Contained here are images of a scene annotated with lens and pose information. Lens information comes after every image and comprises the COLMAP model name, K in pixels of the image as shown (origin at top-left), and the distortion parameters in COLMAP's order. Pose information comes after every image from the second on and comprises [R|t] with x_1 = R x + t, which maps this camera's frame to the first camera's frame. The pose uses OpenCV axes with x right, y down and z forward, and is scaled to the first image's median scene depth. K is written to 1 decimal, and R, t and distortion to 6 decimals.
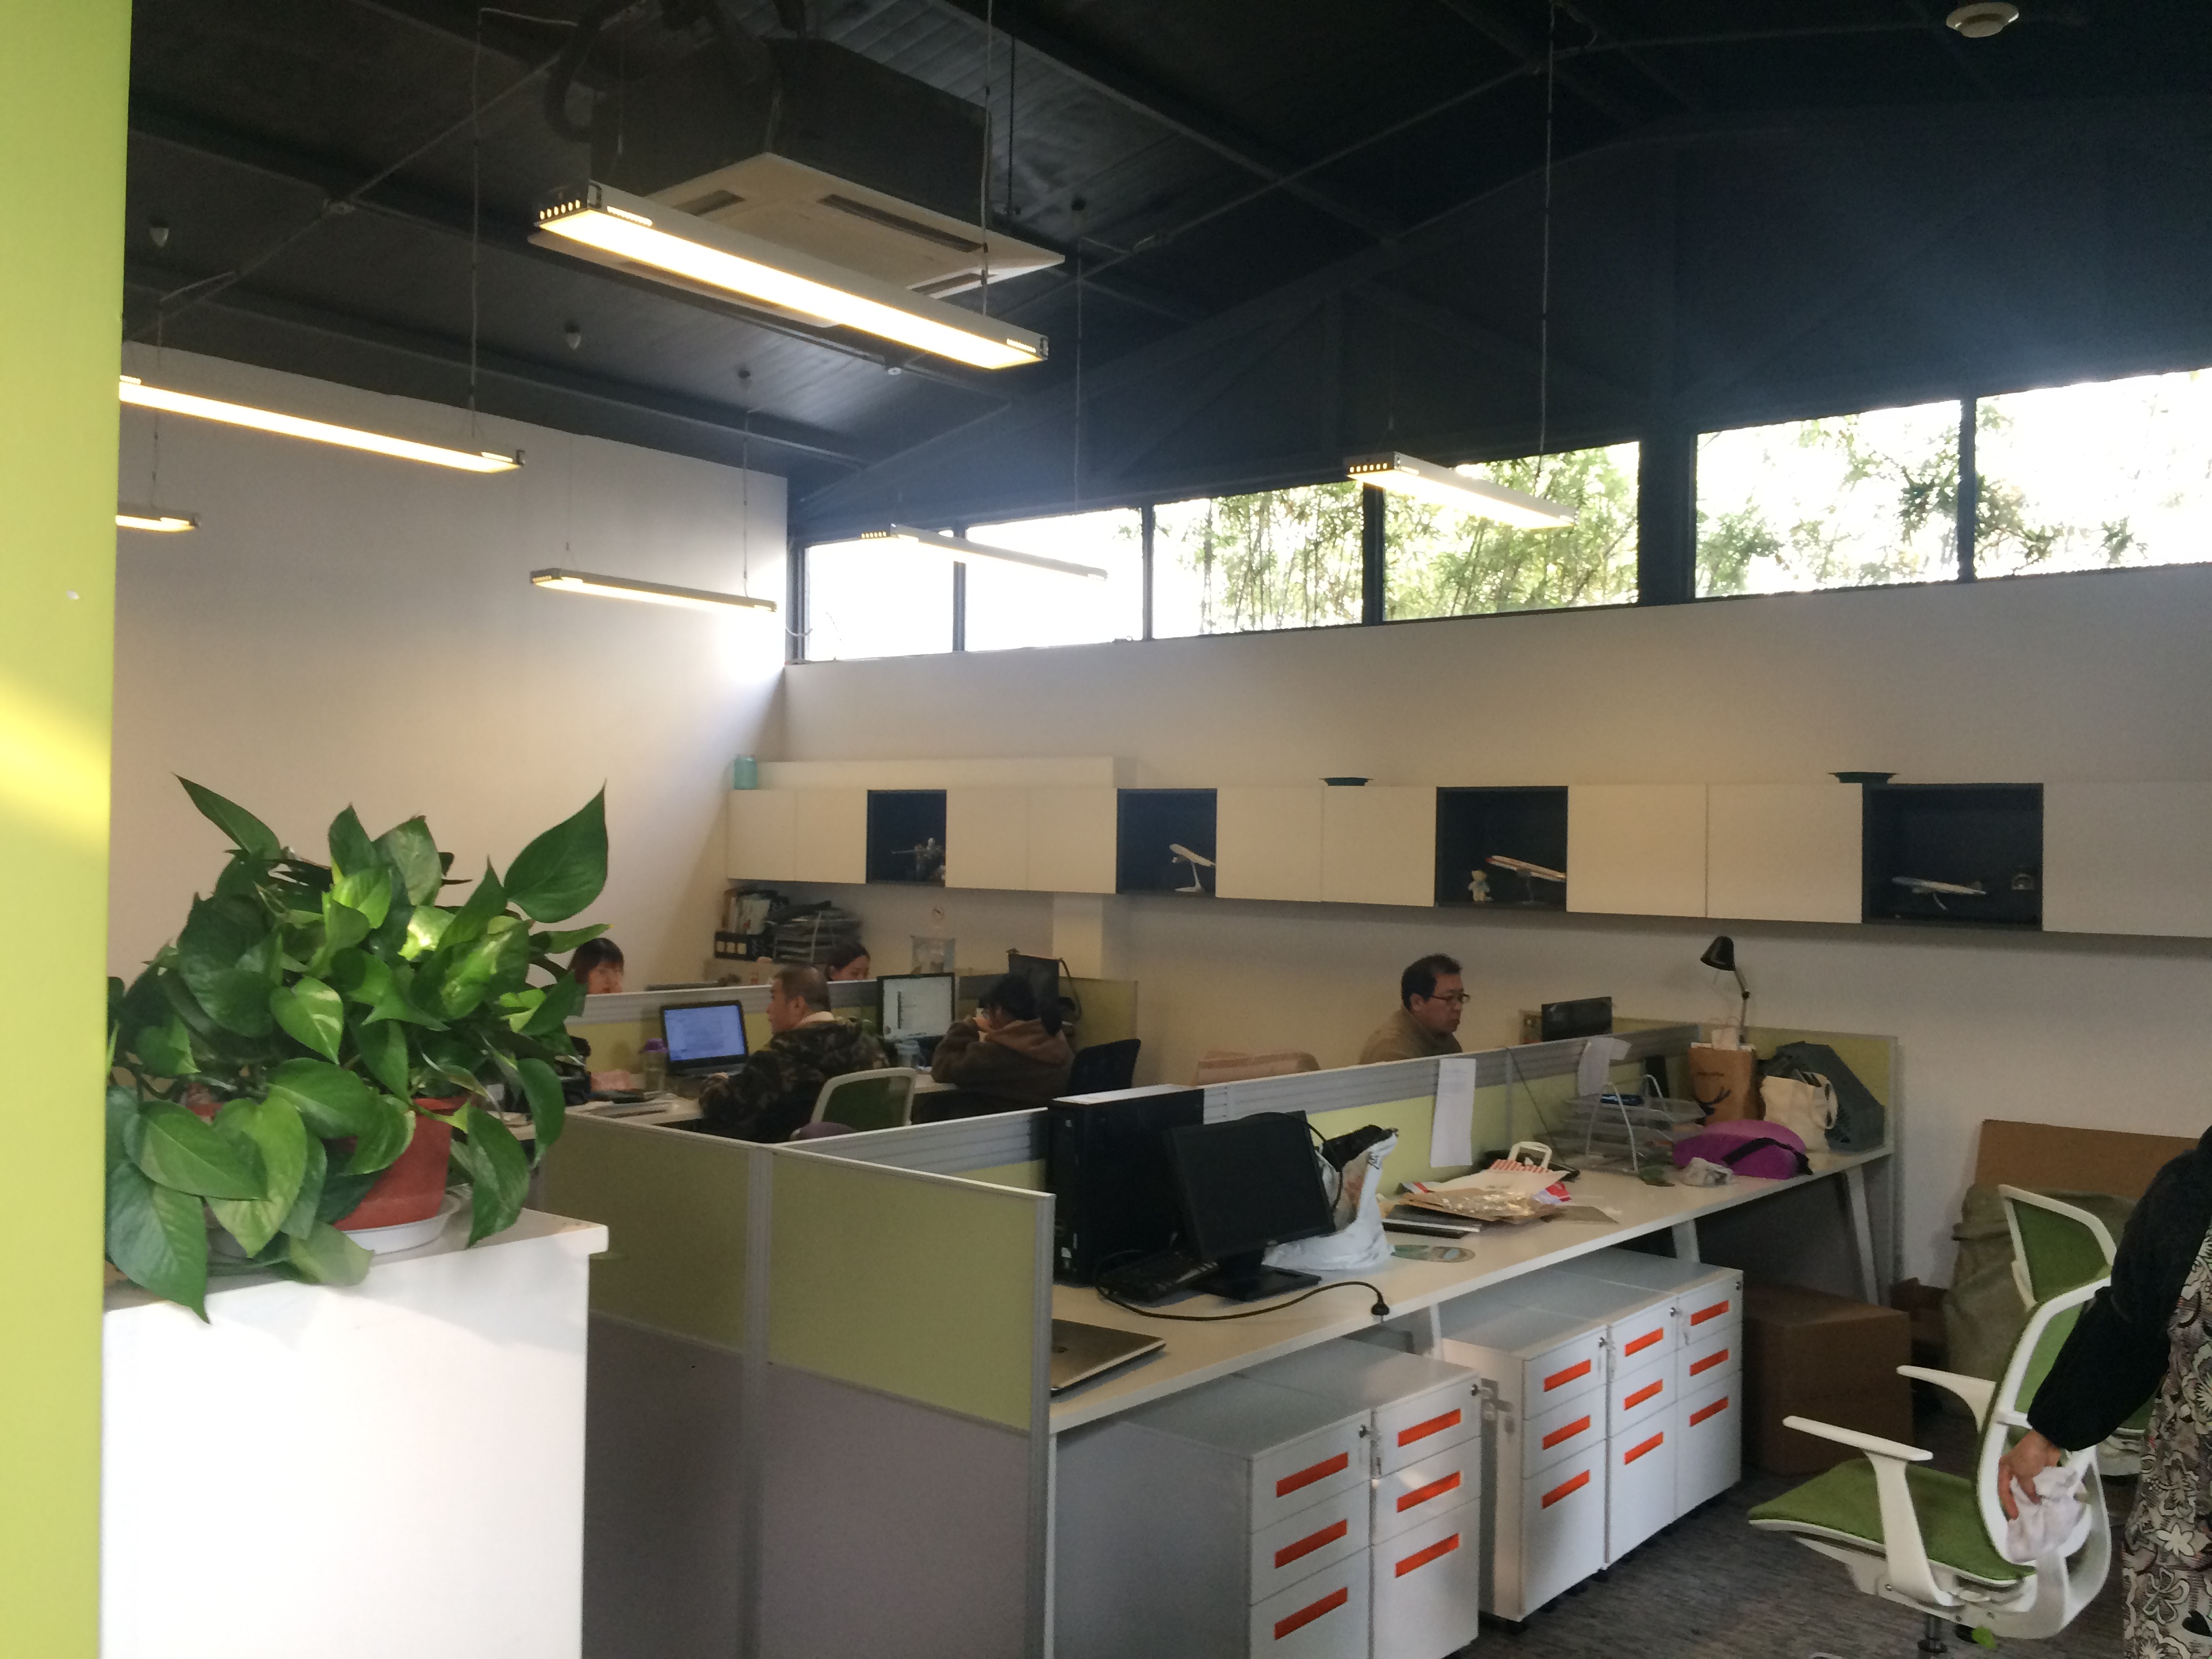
lens RADIAL K [[1928.8, 0, 1106.0], [0, 1928.8, 829.5], [0, 0, 1]] dist [-0.006652, -0.006356]
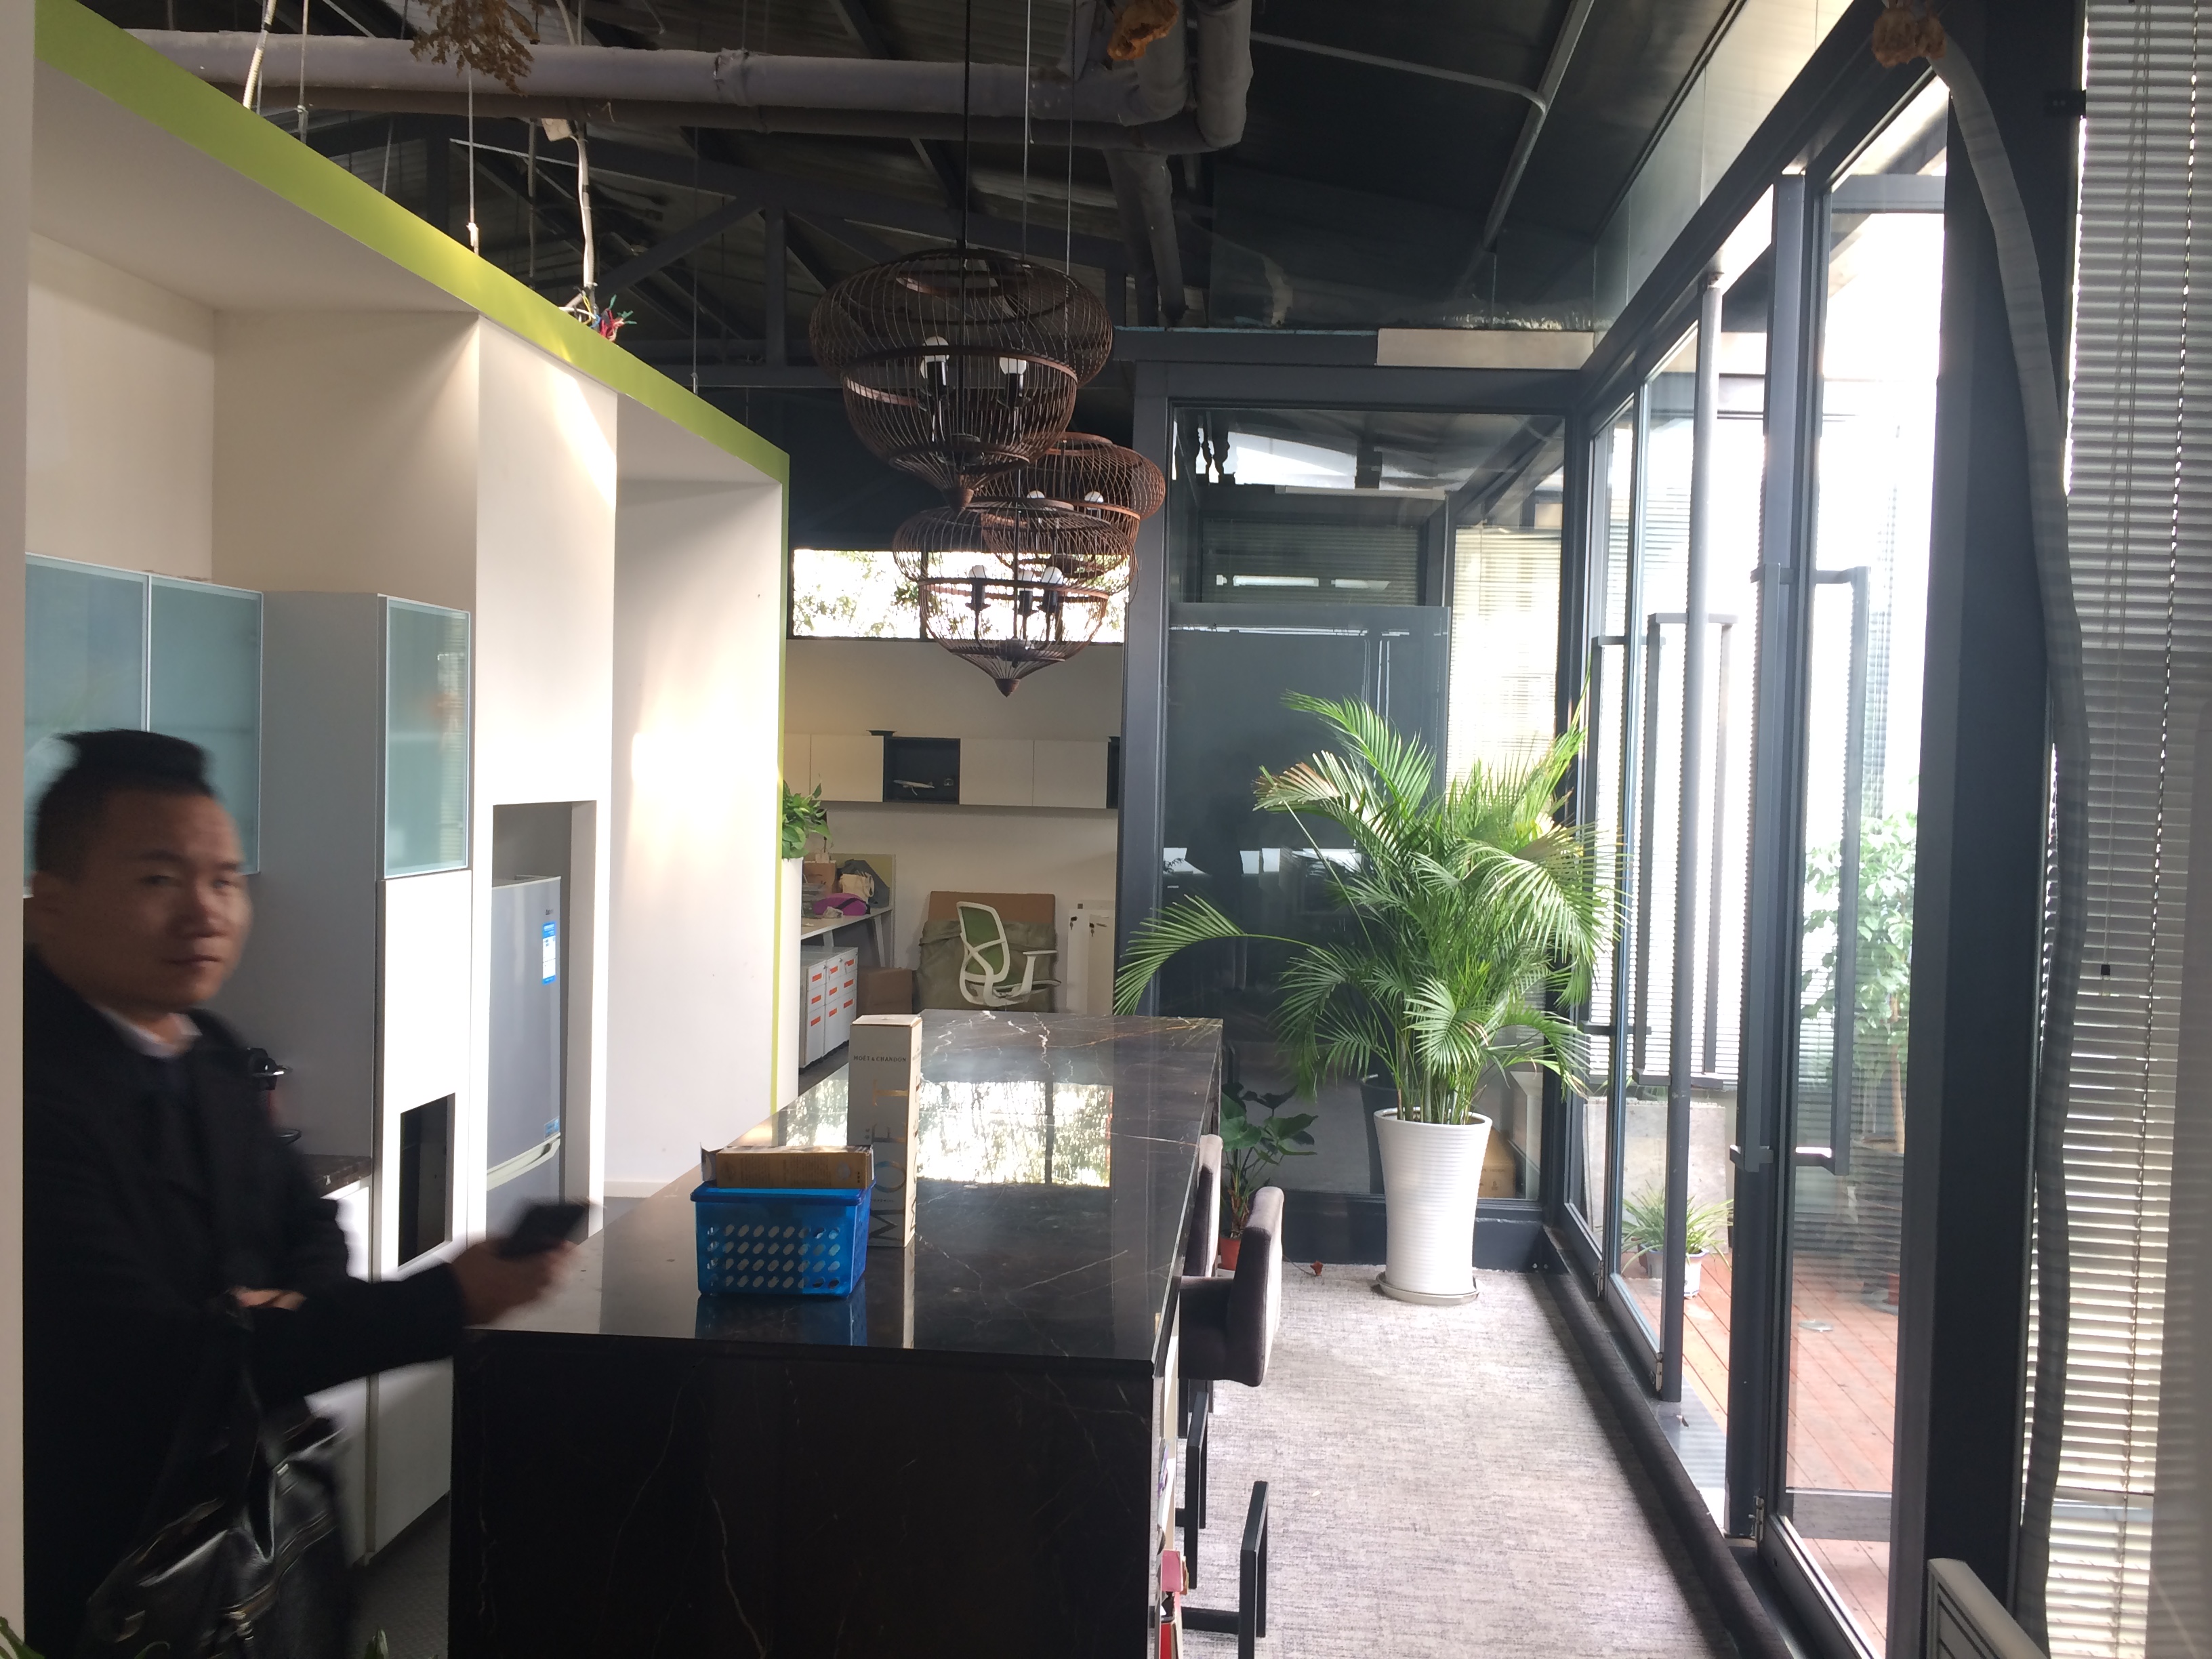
lens RADIAL K [[1889.1, 0, 1106.0], [0, 1889.1, 829.5], [0, 0, 1]] dist [0.089948, -0.127279]
pose [[0.827888, -0.011132, 0.560783, -0.577395], [-0.014458, 0.999047, 0.041176, -0.010037], [-0.560707, -0.042197, 0.826938, -0.870358]]
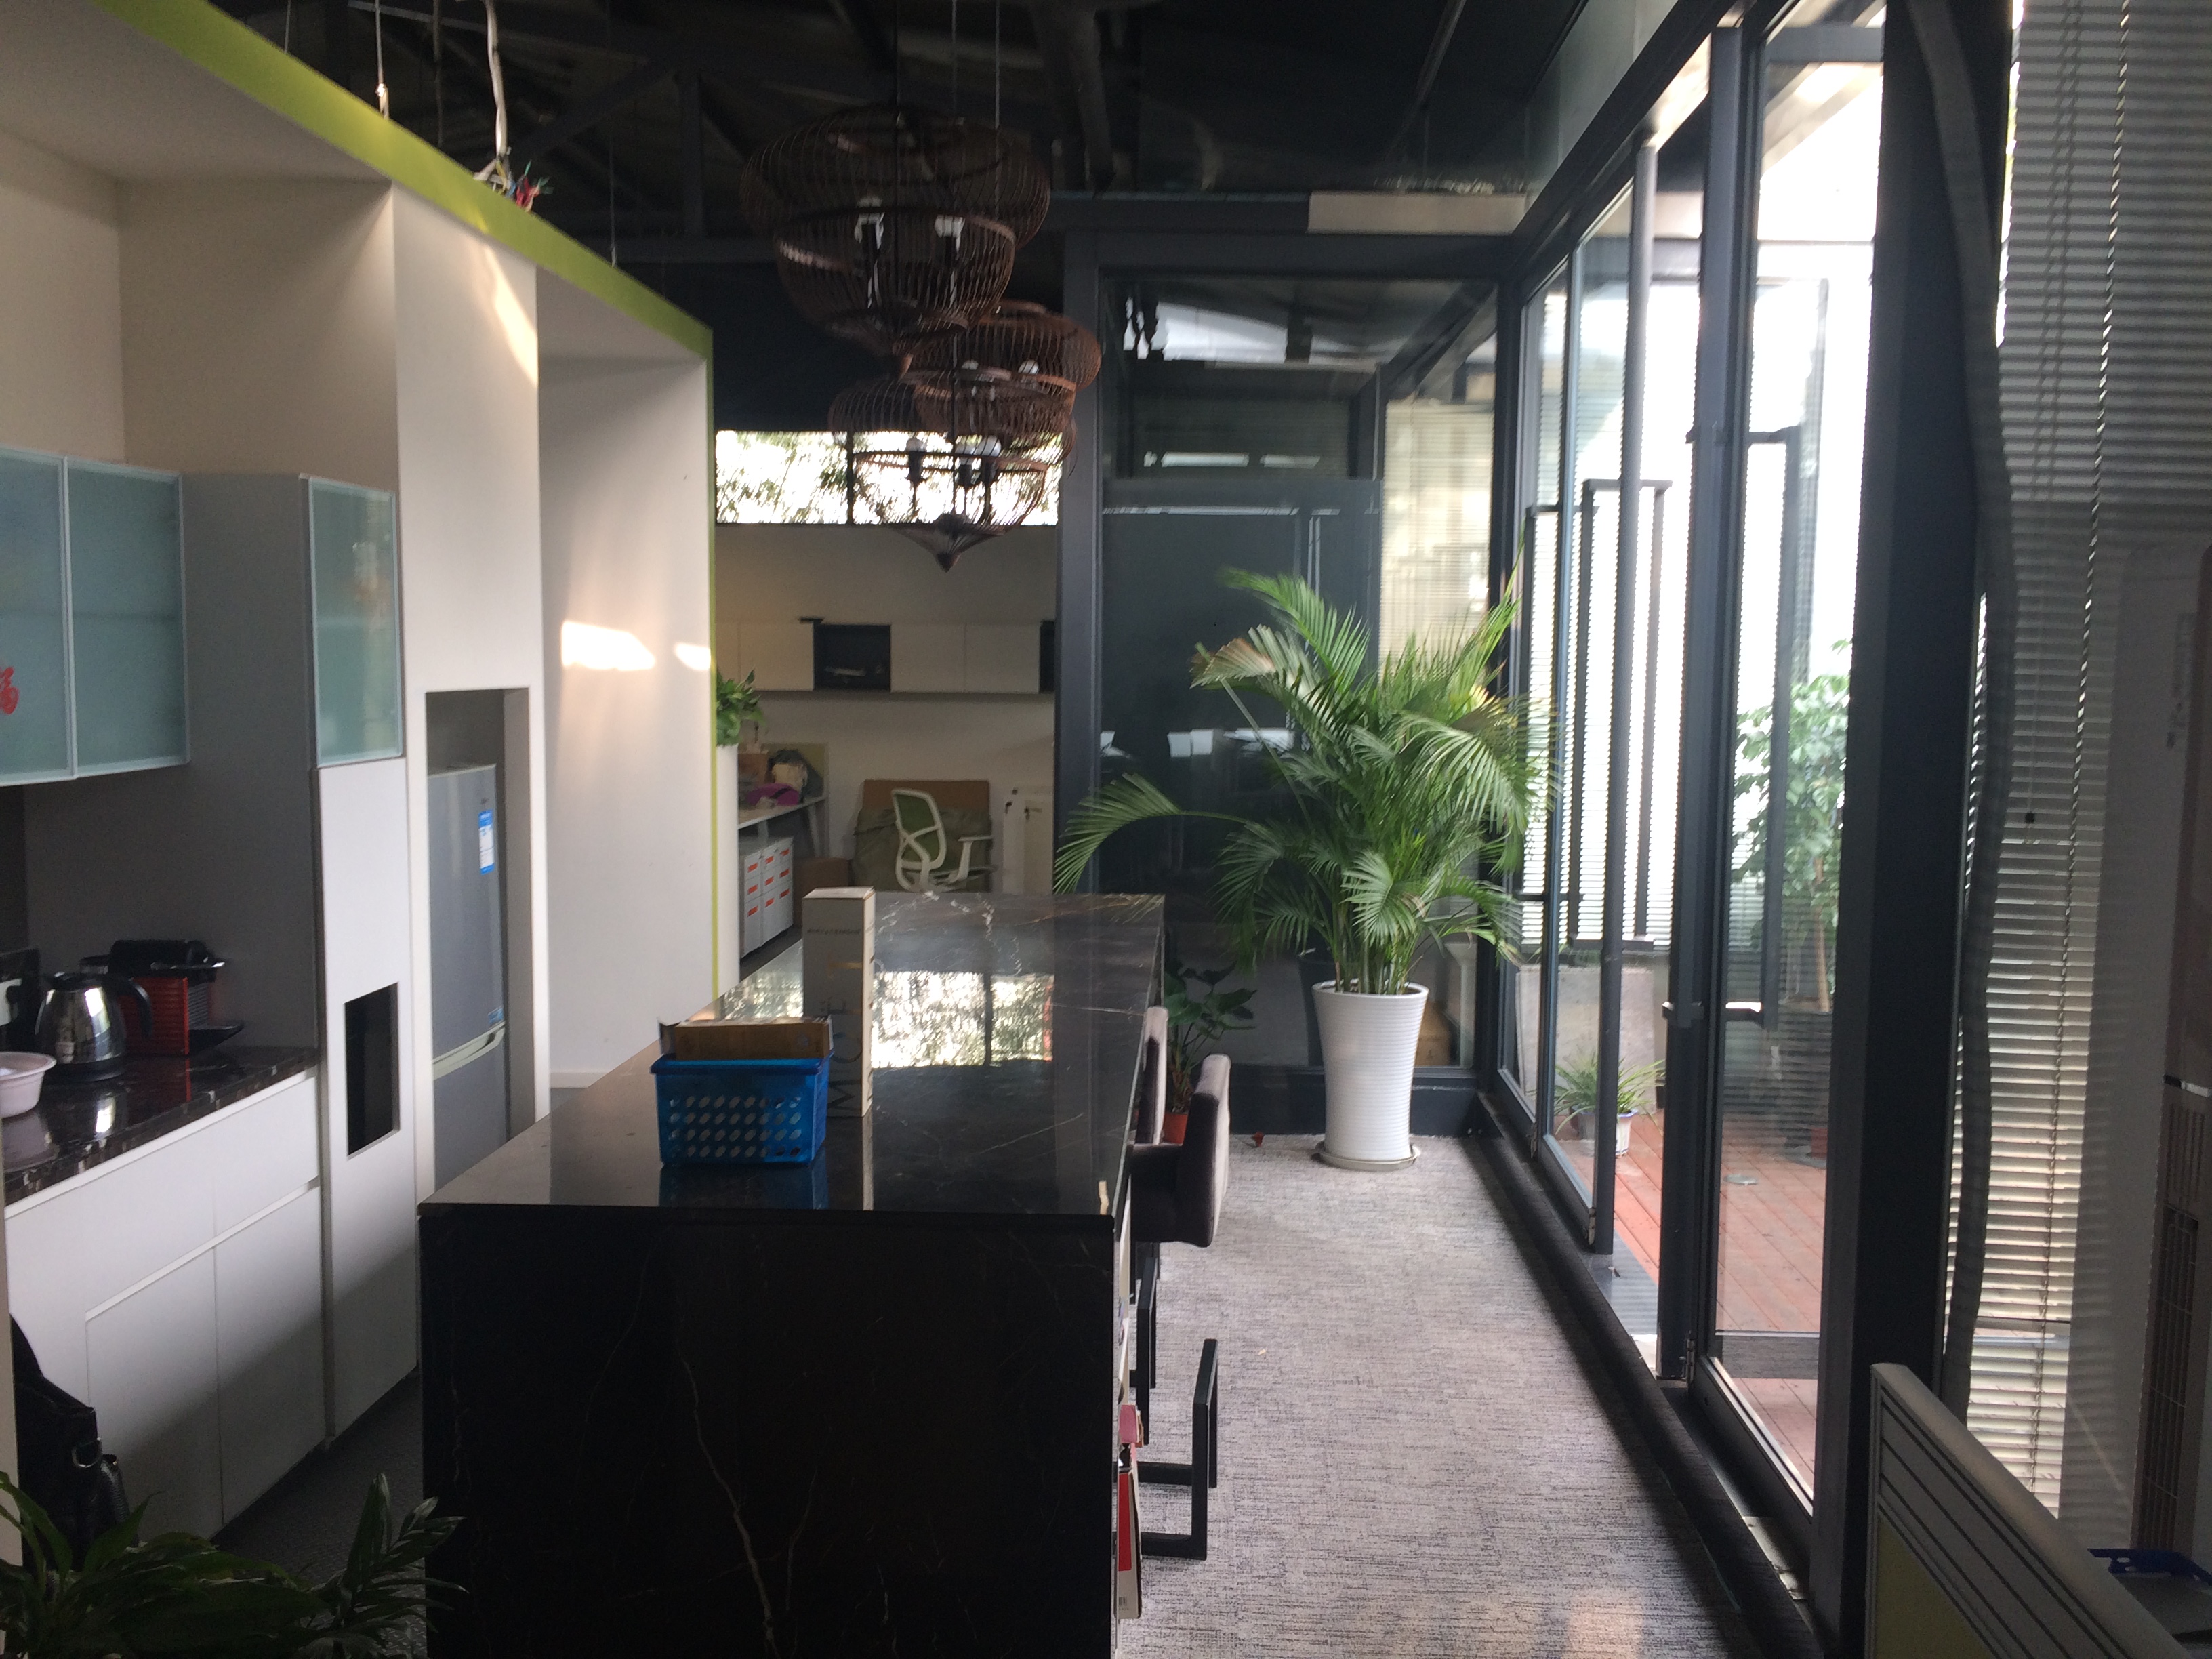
lens RADIAL K [[1889.1, 0, 1106.0], [0, 1889.1, 829.5], [0, 0, 1]] dist [0.089948, -0.127279]
pose [[0.806791, -0.062370, 0.587536, -0.579490], [0.003196, 0.994859, 0.101220, -0.008140], [-0.590829, -0.079786, 0.802842, -0.870110]]
